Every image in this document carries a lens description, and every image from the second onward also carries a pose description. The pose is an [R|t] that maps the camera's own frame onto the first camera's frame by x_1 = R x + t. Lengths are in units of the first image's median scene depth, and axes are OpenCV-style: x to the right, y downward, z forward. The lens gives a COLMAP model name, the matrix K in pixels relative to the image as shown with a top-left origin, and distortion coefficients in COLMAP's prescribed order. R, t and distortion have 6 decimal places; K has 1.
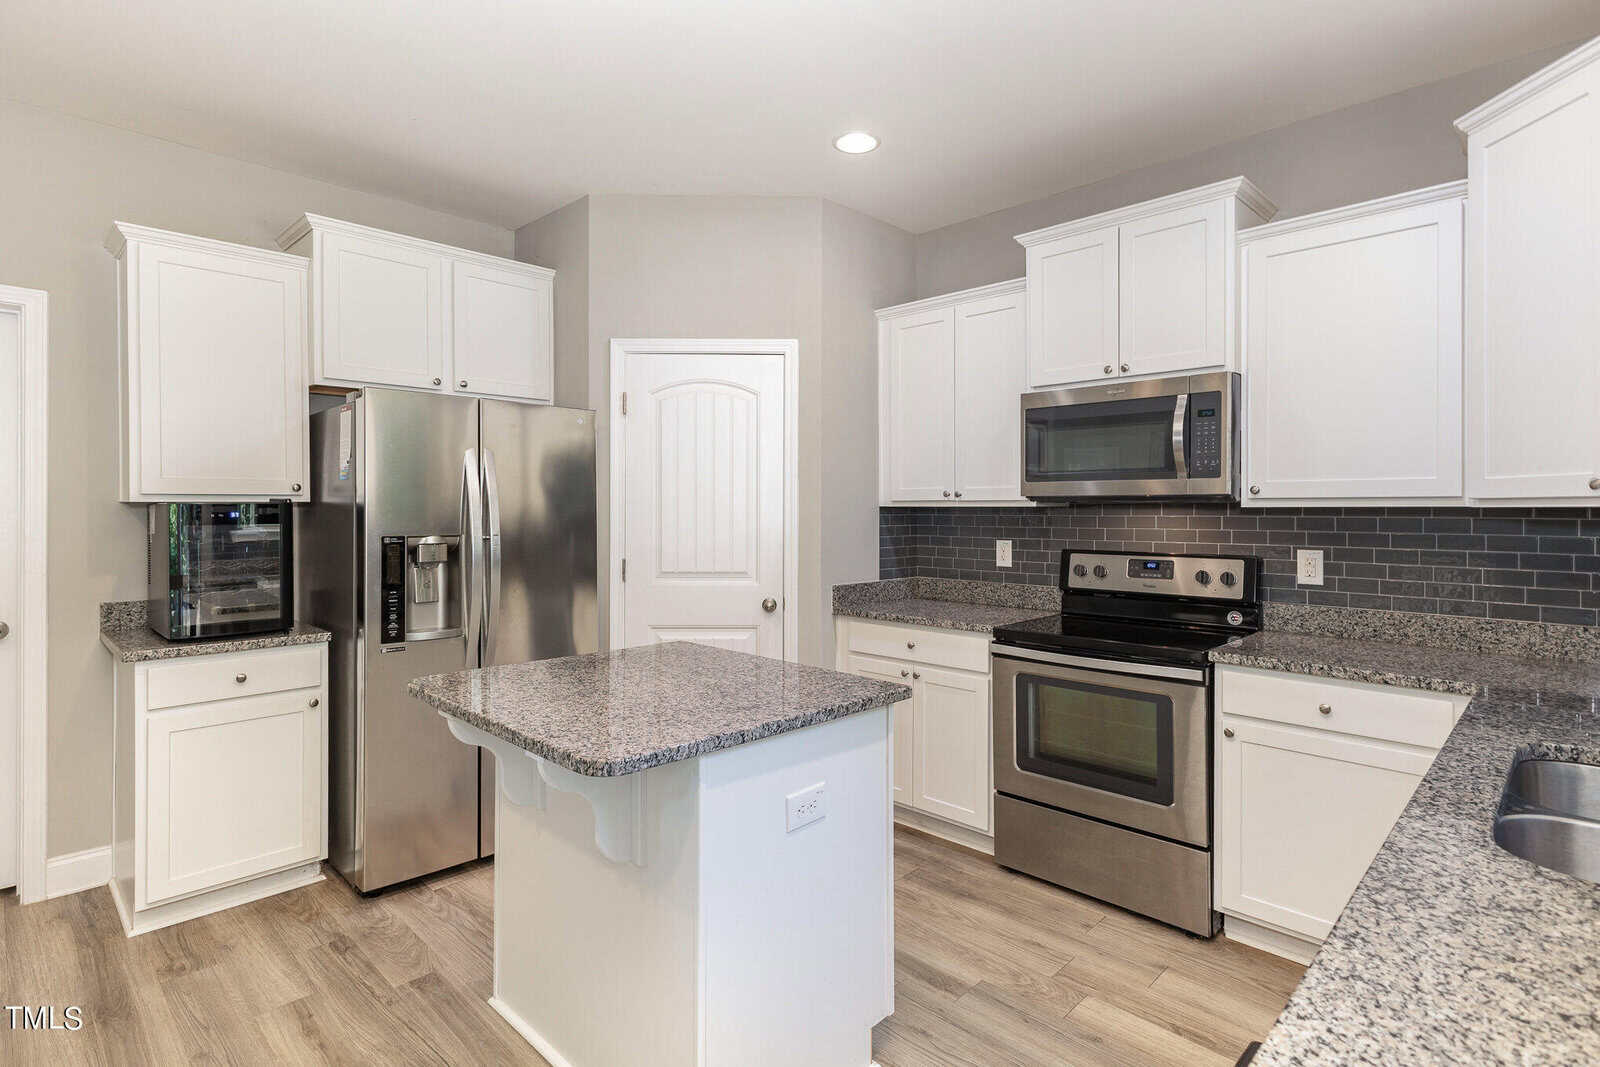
lens RADIAL K [[790.2, 0, 803.1], [0, 790.2, 514.6], [0, 0, 1]] dist [0.002044, 0.000659]
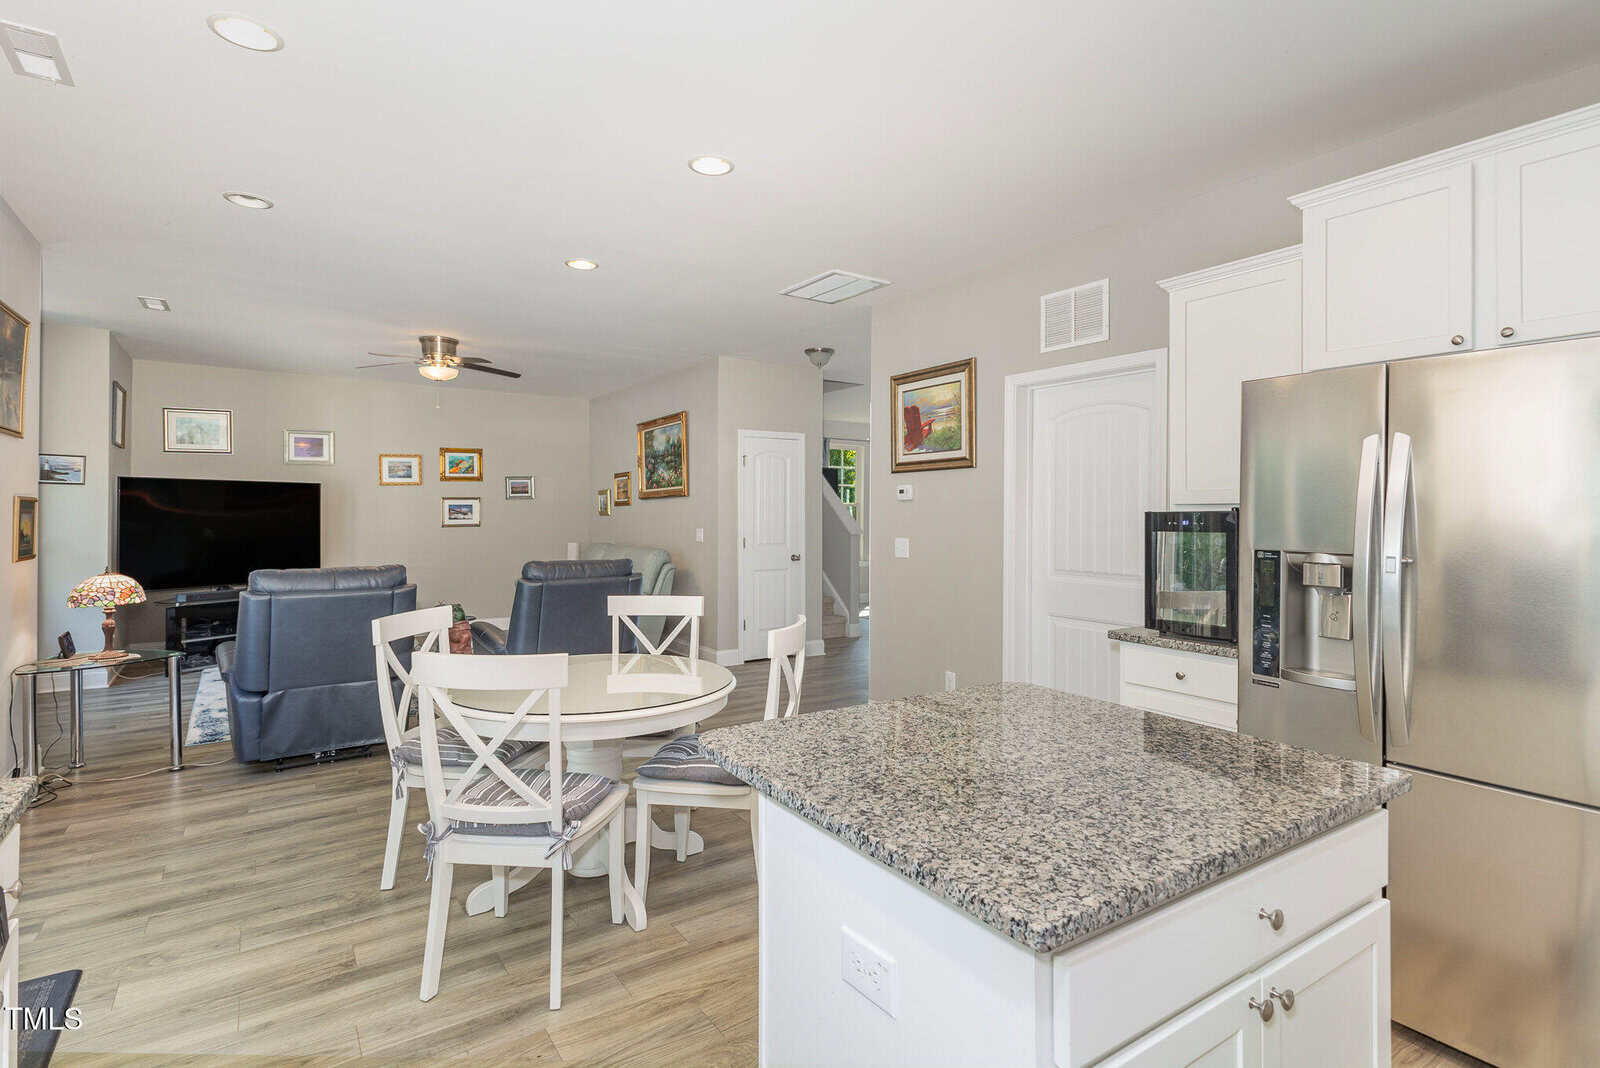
lens RADIAL K [[790.2, 0, 803.1], [0, 790.2, 515.1], [0, 0, 1]] dist [0.002044, 0.000659]
pose [[-0.197665, -0.000138, -0.980270, 0.386900], [-0.015369, 0.999878, 0.002958, -0.004886], [0.980149, 0.015651, -0.197643, 0.630432]]
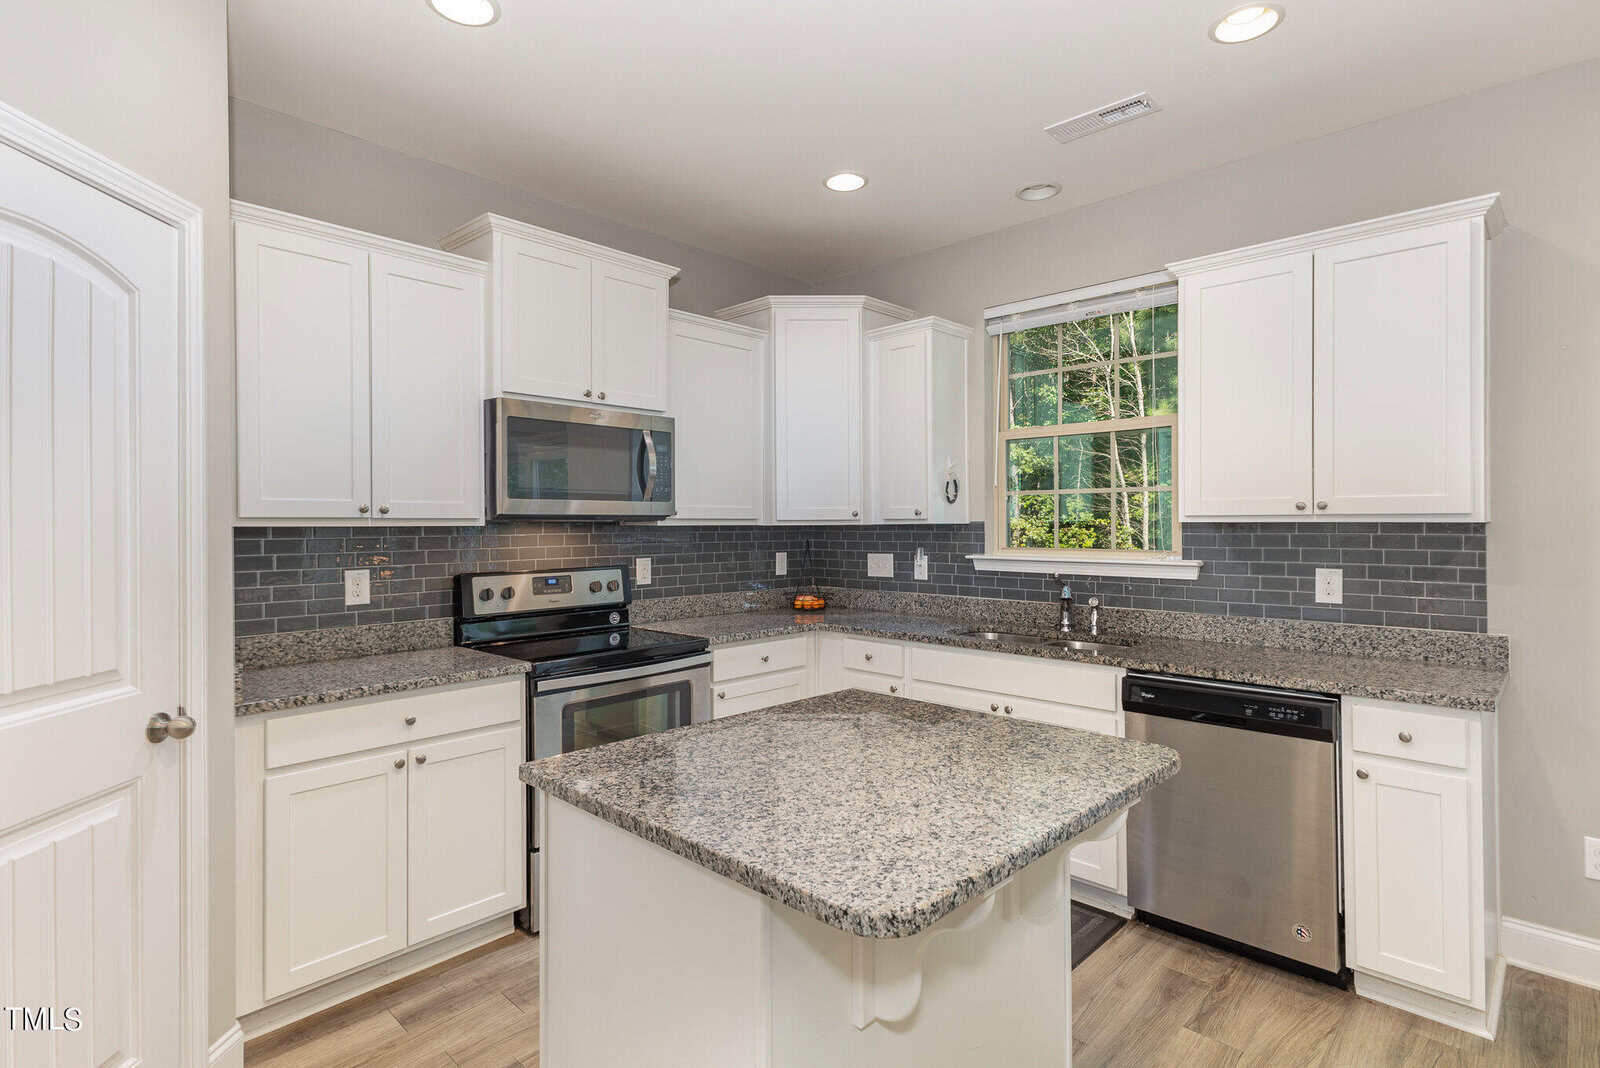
lens RADIAL K [[790.2, 0, 803.1], [0, 790.2, 515.1], [0, 0, 1]] dist [0.002044, 0.000659]
pose [[-0.002079, 0.009363, 0.999954, -0.638150], [0.013045, 0.999871, -0.009335, -0.009695], [-0.999913, 0.013025, -0.002201, 0.706431]]
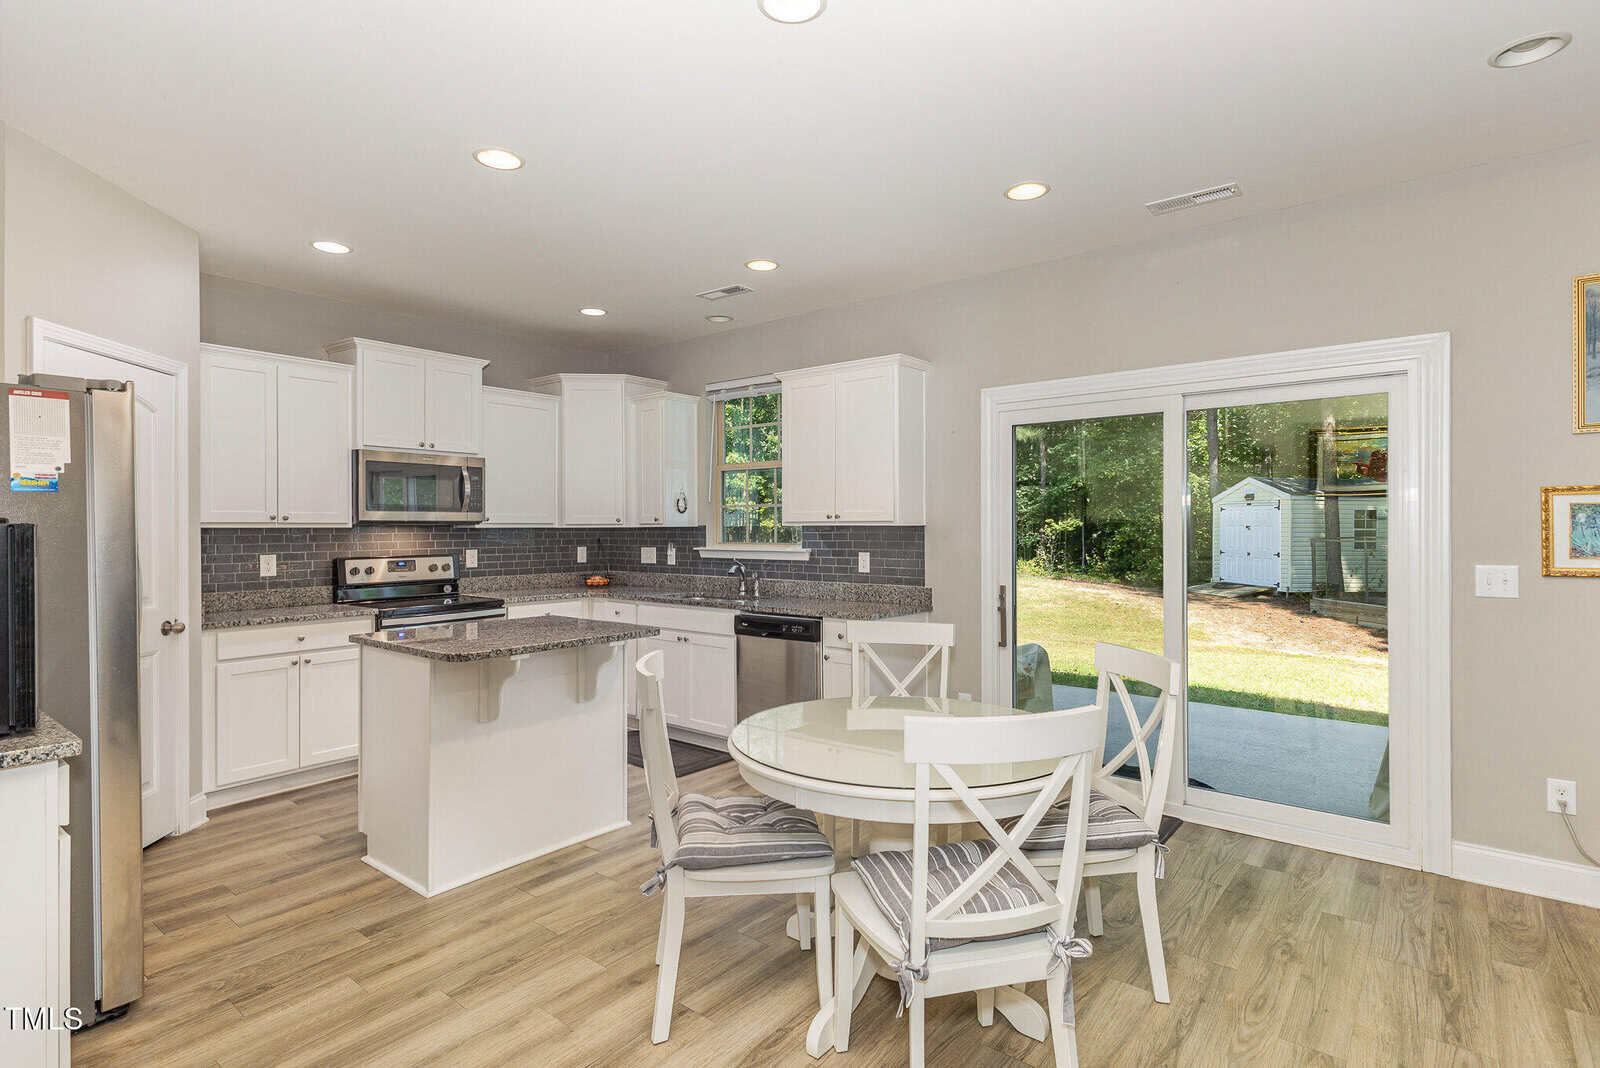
lens RADIAL K [[793.4, 0, 810.1], [0, 793.4, 516.7], [0, 0, 1]] dist [0.000609, -0.000434]
pose [[-0.095346, 0.011182, 0.995381, -1.311296], [0.012310, 0.999874, -0.010053, -0.005199], [-0.995368, 0.011295, -0.095472, 0.345585]]
